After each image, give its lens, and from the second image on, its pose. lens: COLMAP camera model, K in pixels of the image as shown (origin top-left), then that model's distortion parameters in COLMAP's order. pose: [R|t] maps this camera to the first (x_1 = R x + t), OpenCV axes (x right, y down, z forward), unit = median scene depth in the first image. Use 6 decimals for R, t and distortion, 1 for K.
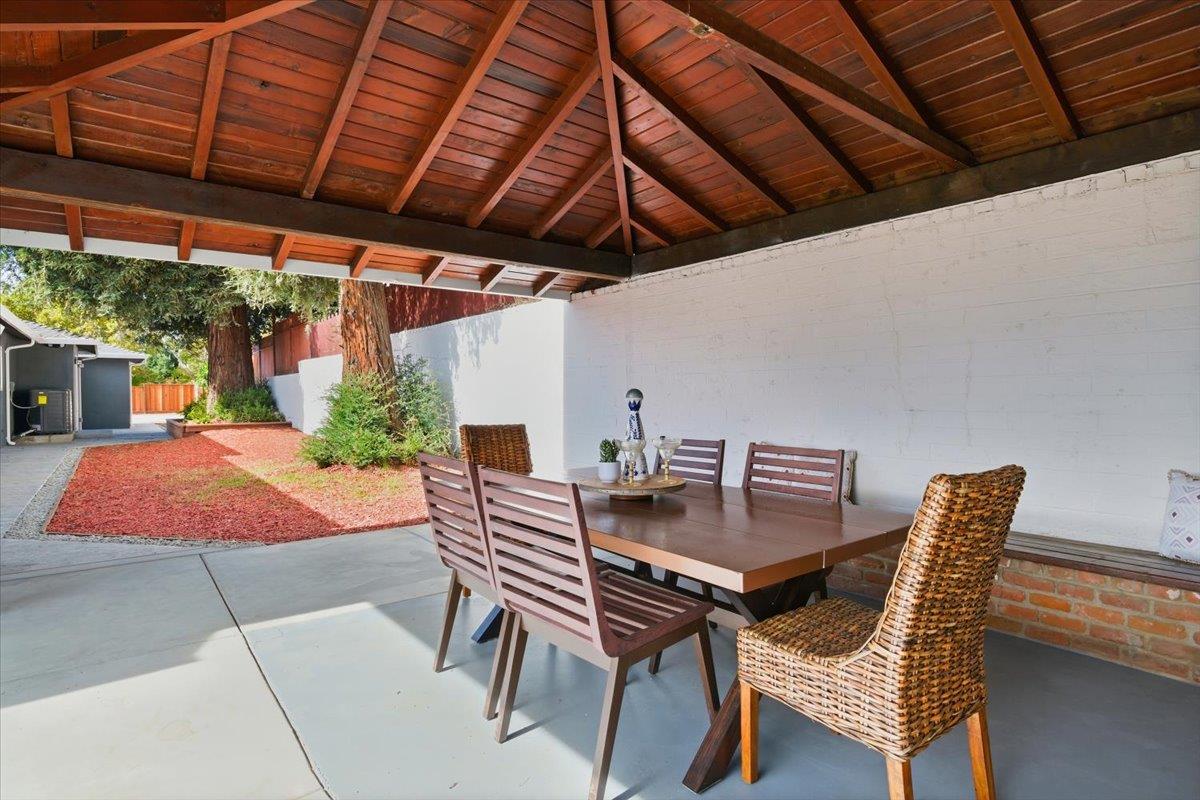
lens RADIAL K [[640.8, 0, 602.0], [0, 640.8, 390.2], [0, 0, 1]] dist [0.002114, -0.000035]
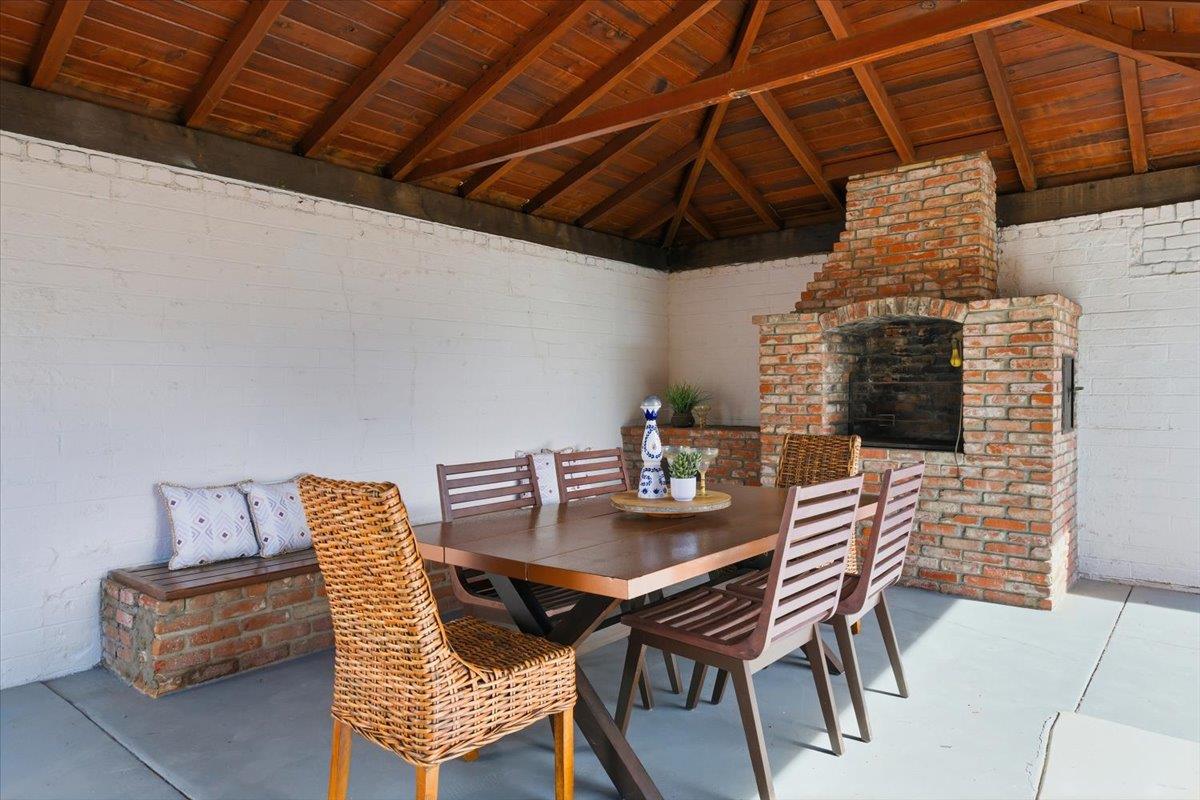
lens RADIAL K [[756.7, 0, 600.7], [0, 756.7, 407.6], [0, 0, 1]] dist [0.002439, 0.000127]
pose [[-0.210338, -0.019639, 0.977431, -0.758189], [-0.003955, 0.999807, 0.019238, -0.006349], [-0.977621, 0.000180, -0.210375, 1.019757]]
